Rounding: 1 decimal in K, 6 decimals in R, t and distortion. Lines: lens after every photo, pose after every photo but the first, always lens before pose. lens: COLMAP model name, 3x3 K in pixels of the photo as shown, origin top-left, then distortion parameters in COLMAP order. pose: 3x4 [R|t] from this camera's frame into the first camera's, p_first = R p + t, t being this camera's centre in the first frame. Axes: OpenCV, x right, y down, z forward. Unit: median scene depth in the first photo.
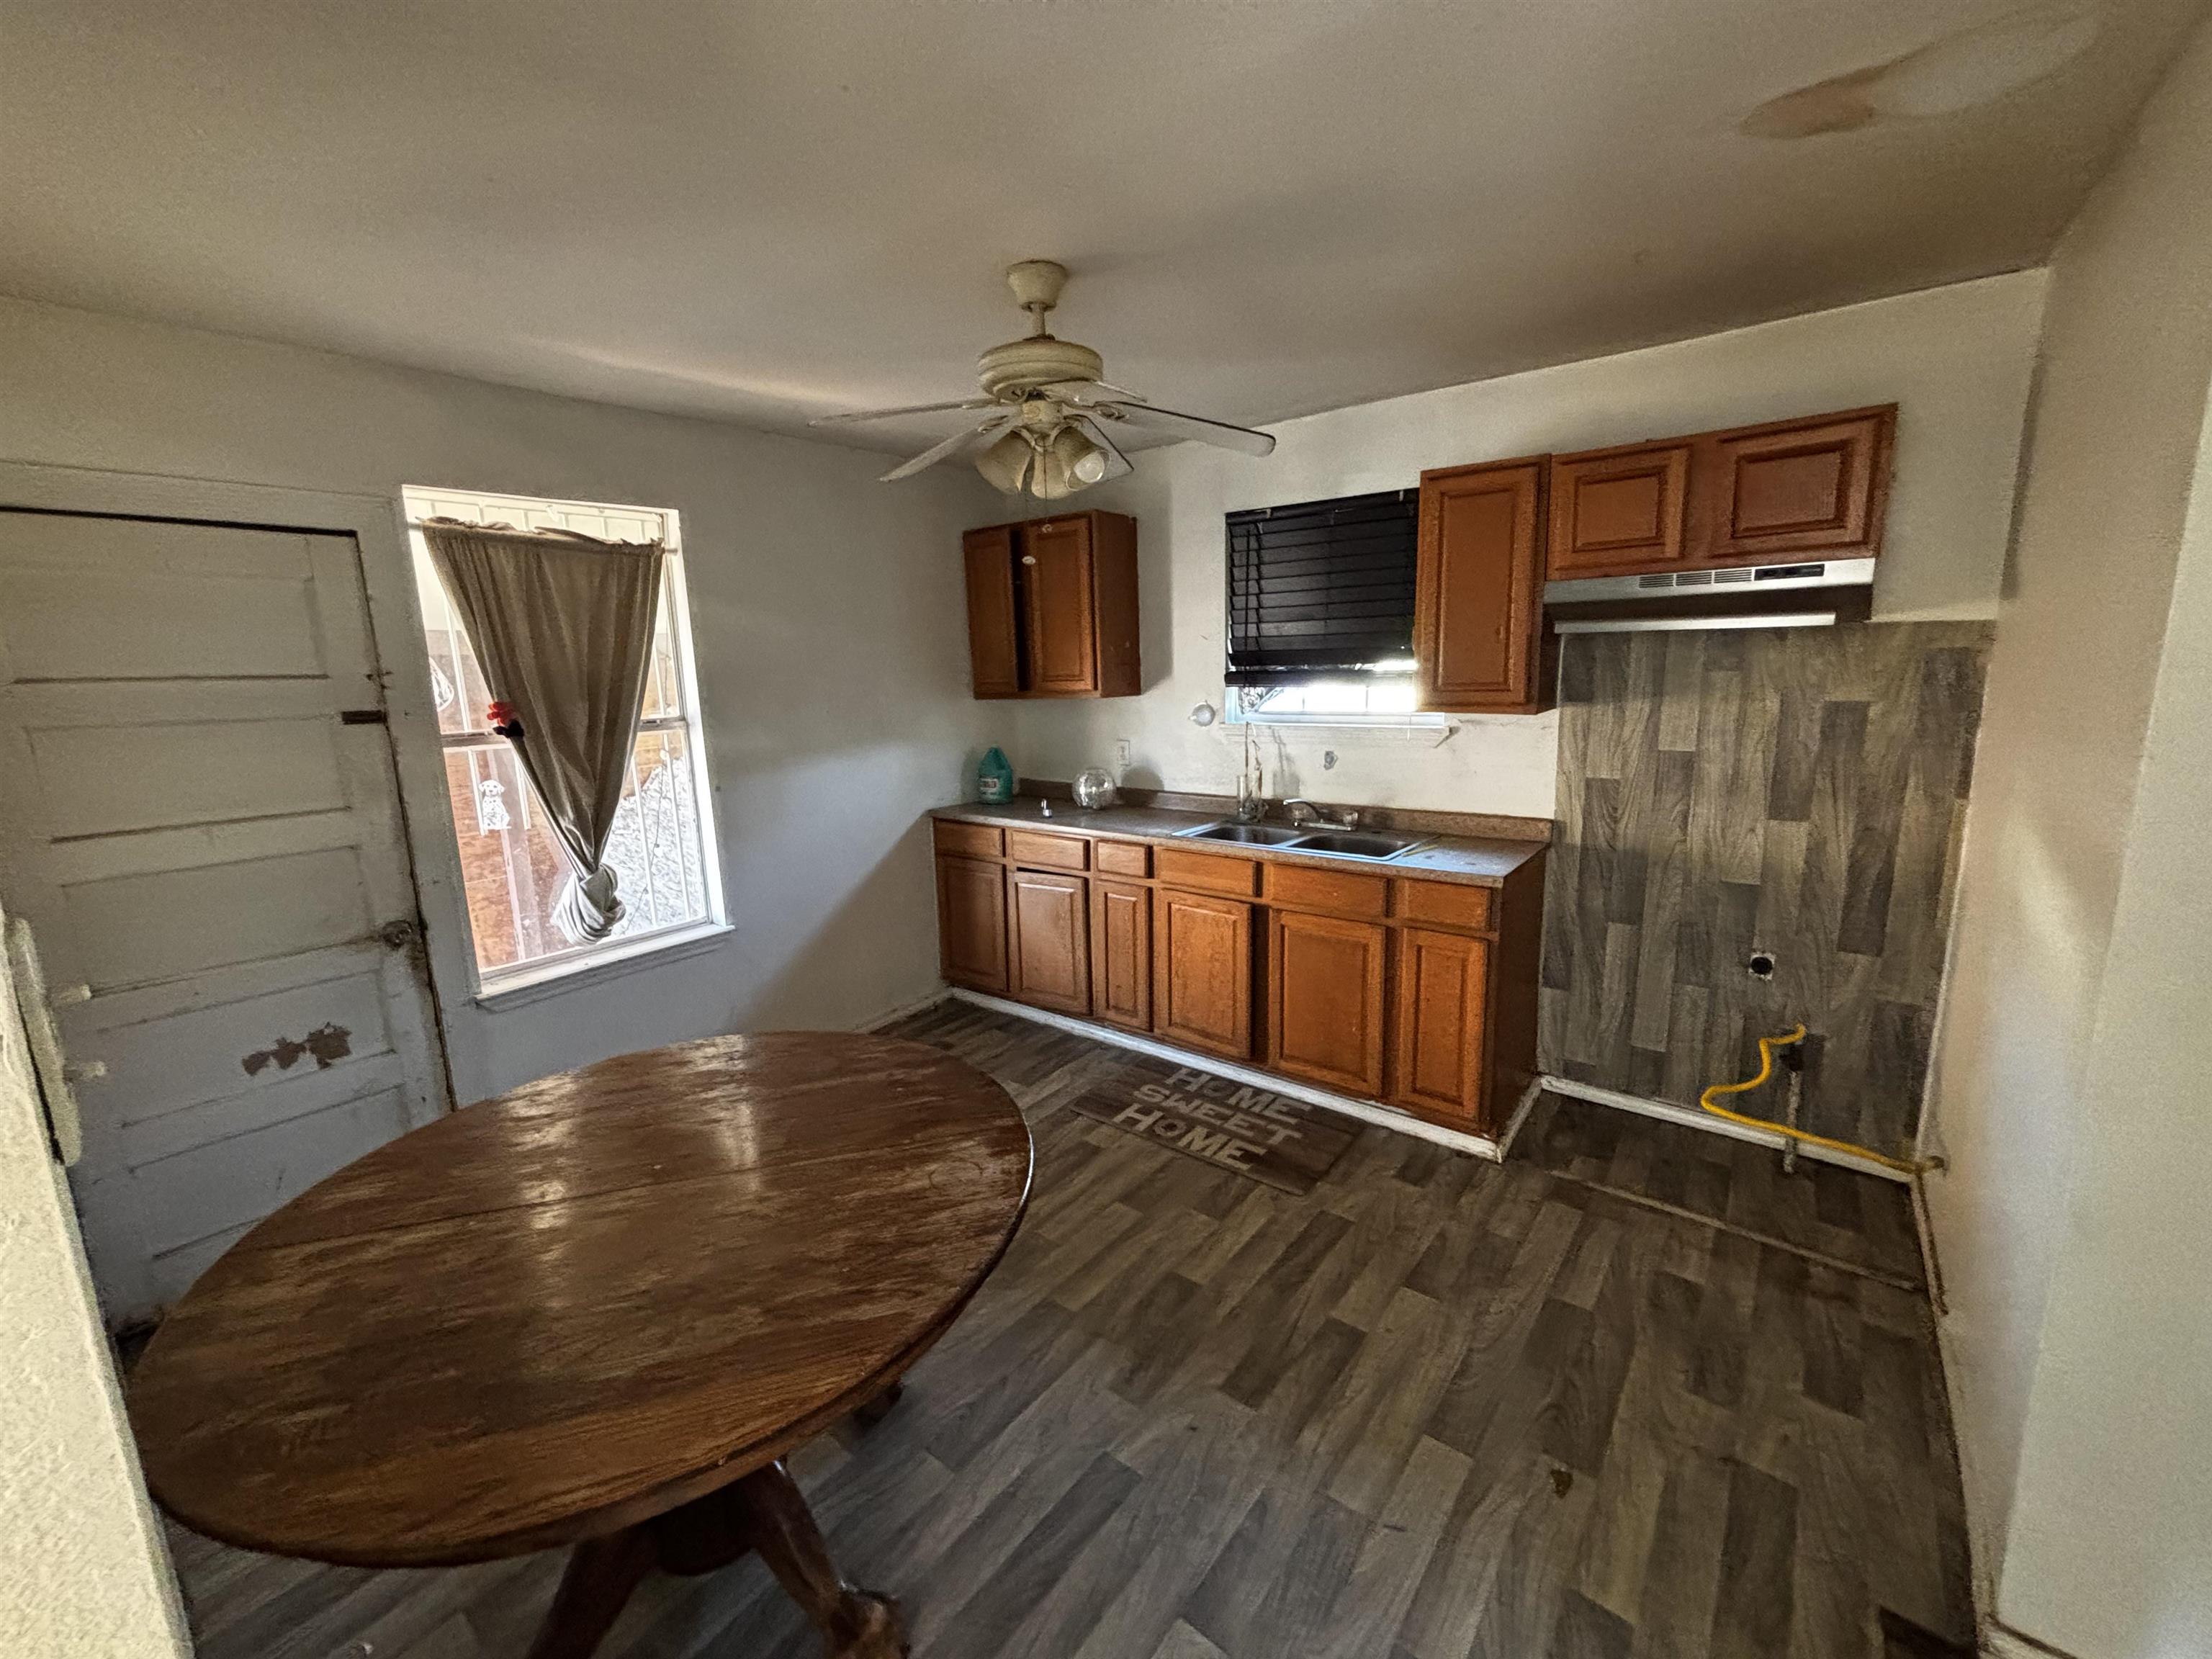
lens RADIAL K [[889.4, 0, 1104.0], [0, 889.4, 829.4], [0, 0, 1]] dist [-0.000624, -0.000493]
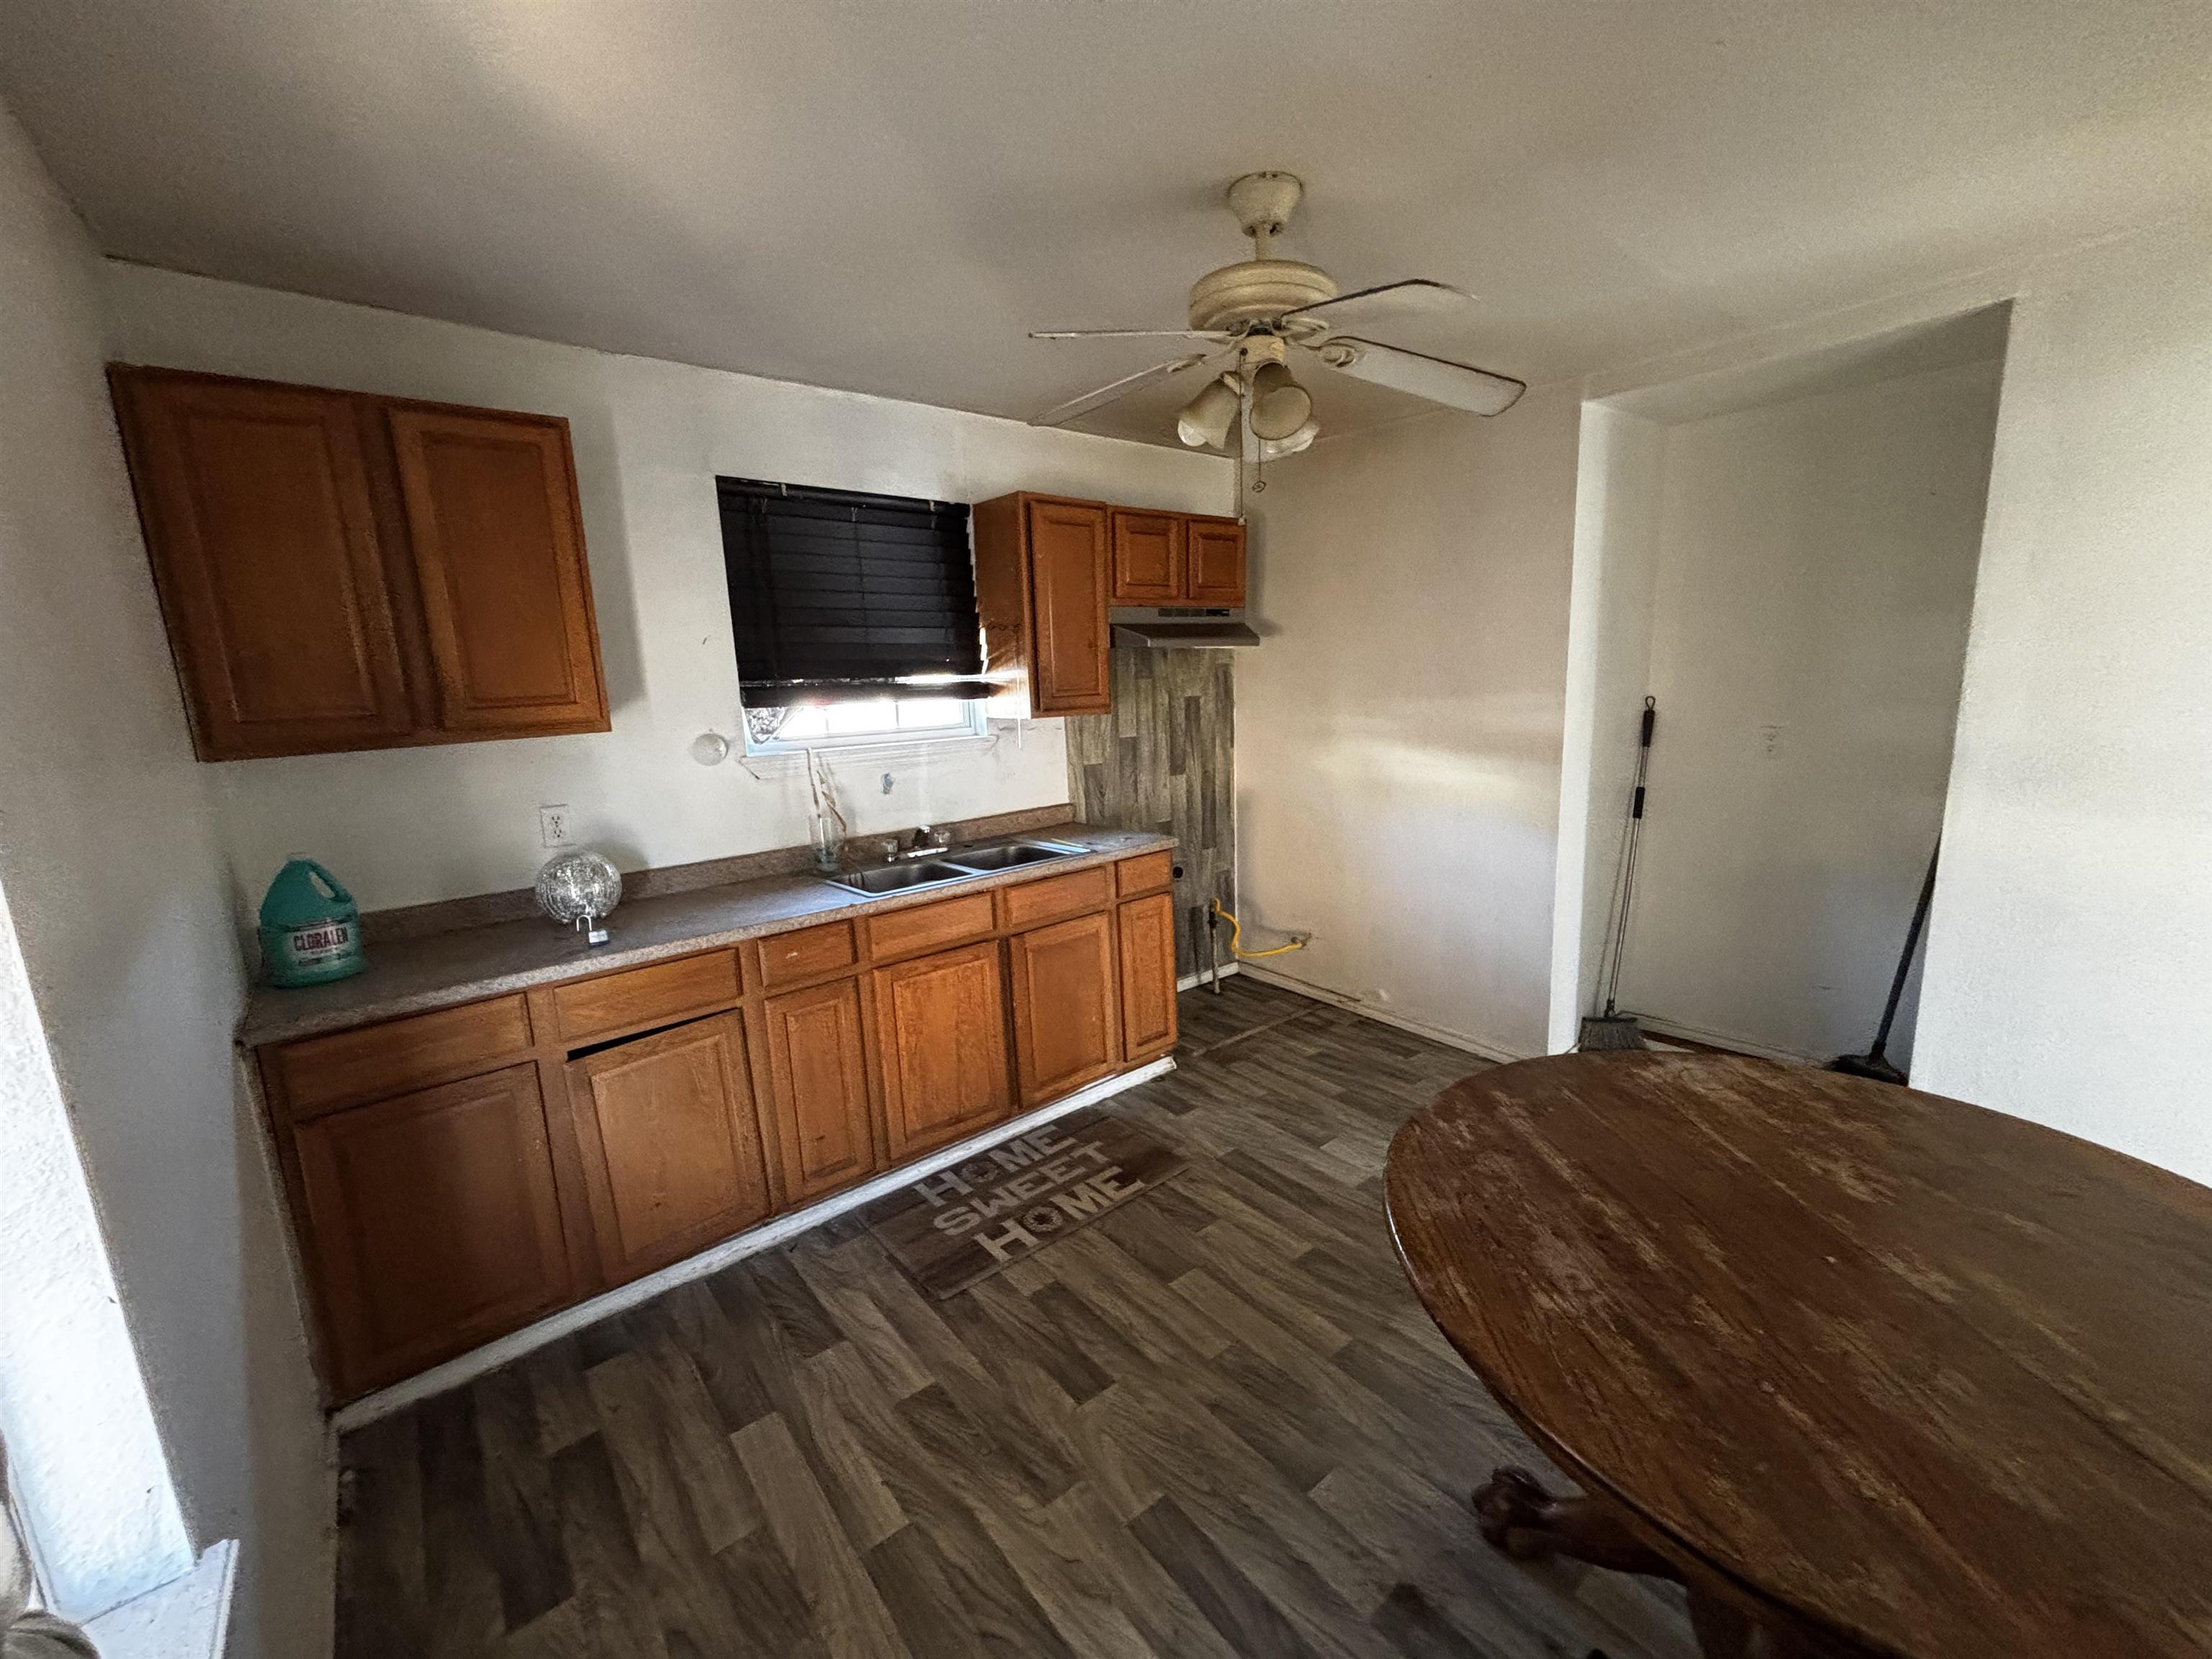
lens RADIAL K [[879.1, 0, 1114.3], [0, 879.1, 828.9], [0, 0, 1]] dist [-0.001087, -0.000262]
pose [[0.206330, -0.153206, 0.966414, -0.668383], [0.210829, 0.971428, 0.108989, -0.097831], [-0.955499, 0.181260, 0.232735, 0.694767]]
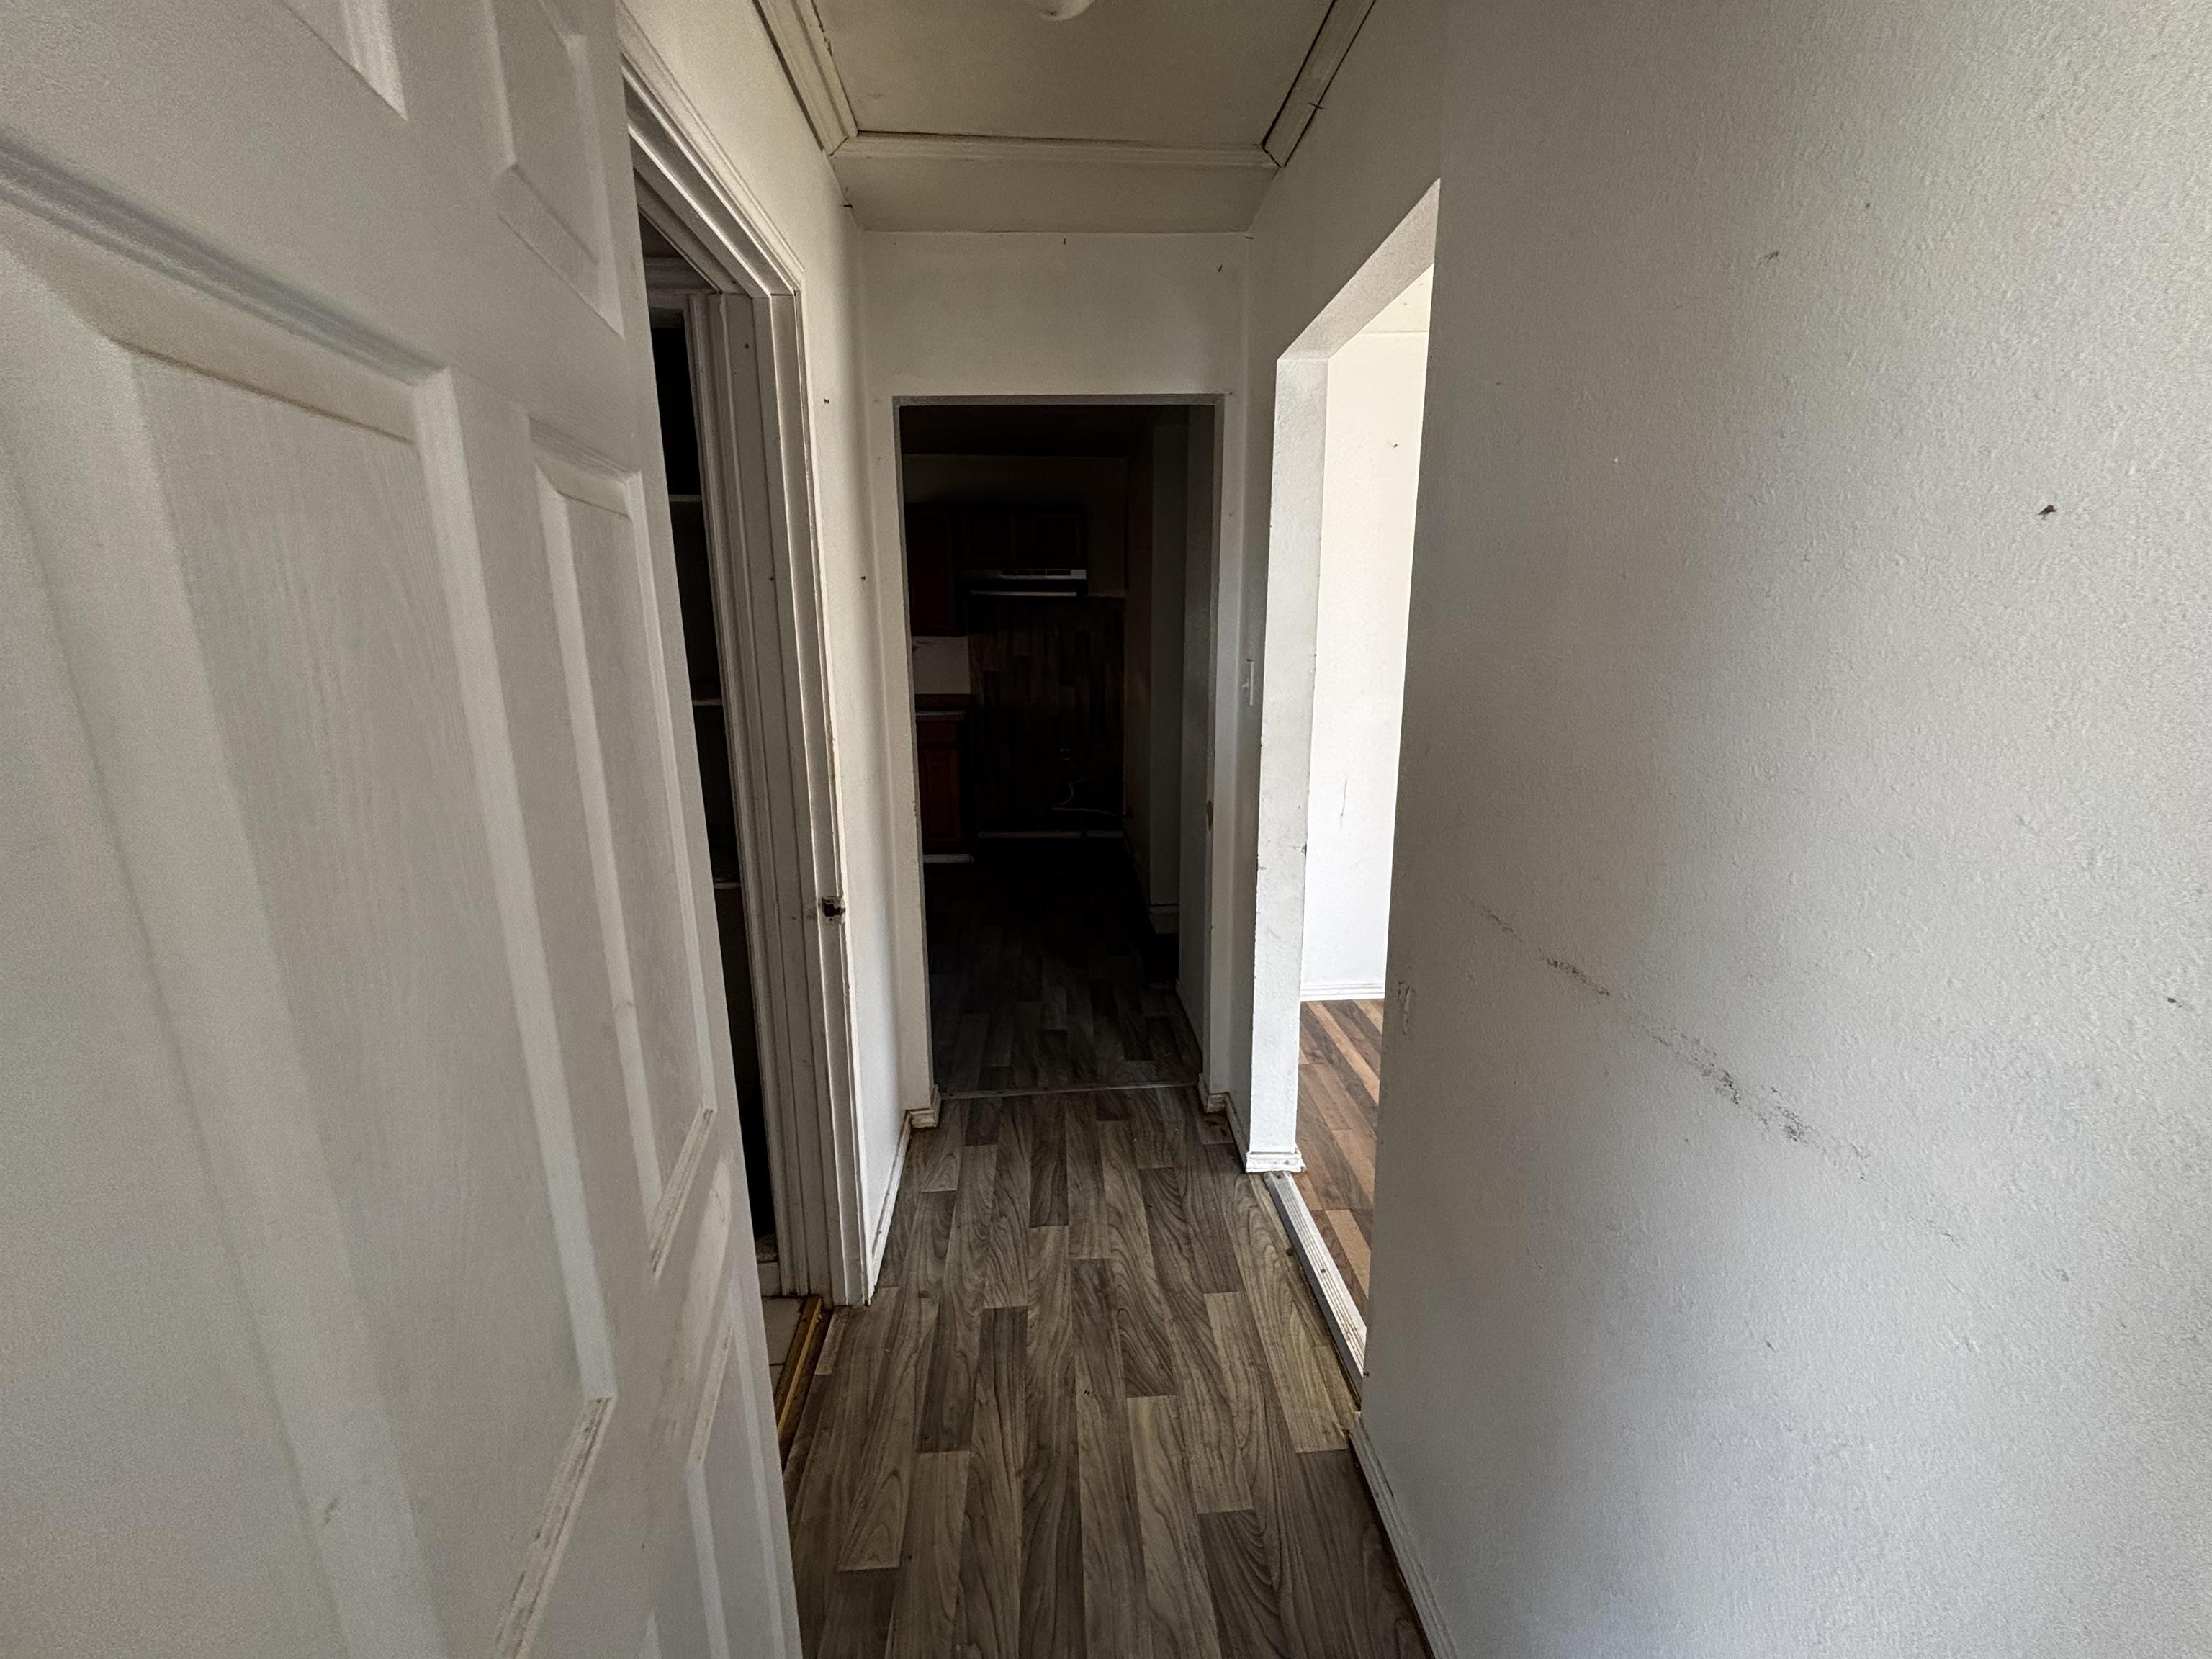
lens RADIAL K [[889.4, 0, 1104.0], [0, 889.4, 829.4], [0, 0, 1]] dist [-0.000624, -0.000493]
pose [[0.741500, -0.128035, 0.658623, -0.598381], [0.103902, 0.991694, 0.075807, 0.167877], [-0.662859, 0.012222, 0.748645, -0.640432]]
